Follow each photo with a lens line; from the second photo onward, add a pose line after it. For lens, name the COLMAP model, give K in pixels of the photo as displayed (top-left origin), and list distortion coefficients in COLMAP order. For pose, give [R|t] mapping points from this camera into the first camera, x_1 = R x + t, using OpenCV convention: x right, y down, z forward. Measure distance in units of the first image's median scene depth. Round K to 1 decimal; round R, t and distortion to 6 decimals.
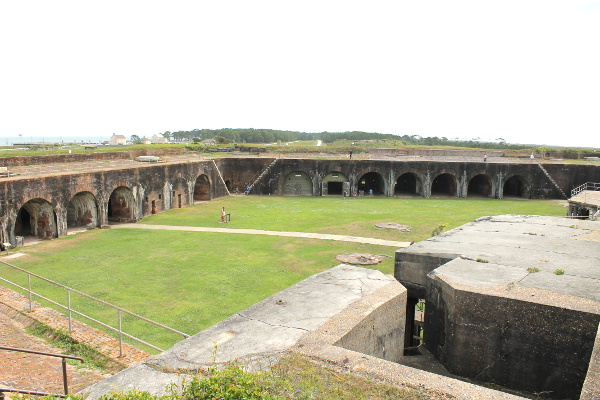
lens RADIAL K [[553.6, 0, 300.0], [0, 553.6, 200.0], [0, 0, 1]] dist [-0.010692, -0.007791]
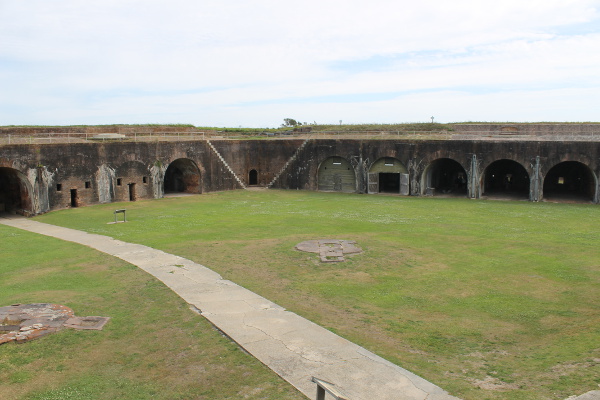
lens RADIAL K [[553.6, 0, 300.0], [0, 553.6, 200.0], [0, 0, 1]] dist [-0.010692, -0.007791]
pose [[0.907398, 0.033384, -0.418944, 0.251633], [-0.035512, 0.999366, 0.002719, 0.001965], [0.418769, 0.012411, 0.908008, 0.348822]]
